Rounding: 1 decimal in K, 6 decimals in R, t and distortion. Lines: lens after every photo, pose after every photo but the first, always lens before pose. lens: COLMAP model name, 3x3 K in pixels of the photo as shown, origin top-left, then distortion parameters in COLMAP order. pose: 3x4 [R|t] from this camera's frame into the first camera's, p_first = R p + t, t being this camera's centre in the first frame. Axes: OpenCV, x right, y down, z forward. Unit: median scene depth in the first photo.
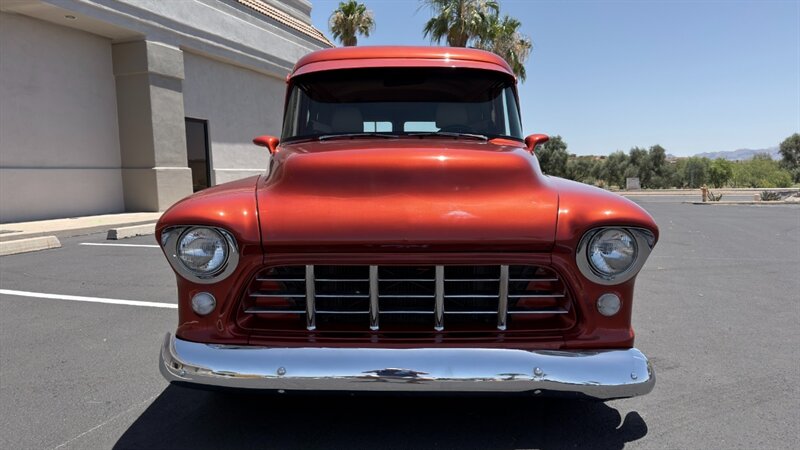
lens RADIAL K [[570.7, 0, 398.2], [0, 570.7, 225.0], [0, 0, 1]] dist [0.017034, -0.021954]
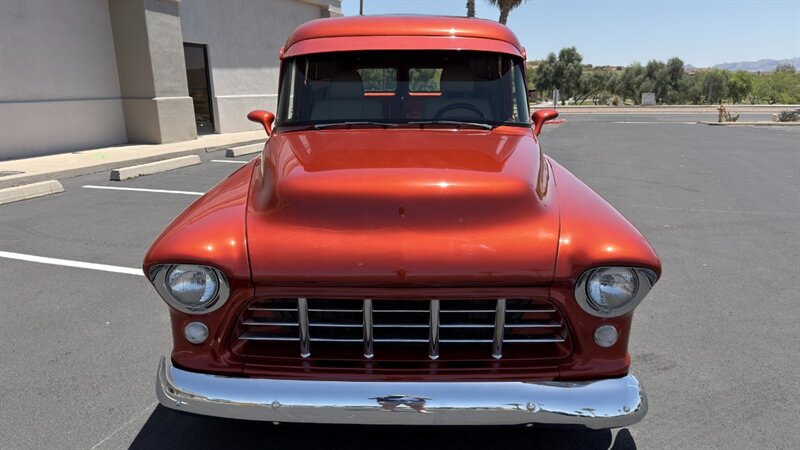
lens RADIAL K [[572.2, 0, 400.0], [0, 572.2, 225.0], [0, 0, 1]] dist [0.004060, -0.004035]
pose [[0.999921, 0.005832, -0.011125, 0.018002], [-0.004105, 0.988770, 0.149386, -0.154062], [0.011871, -0.149329, 0.988716, 0.037445]]
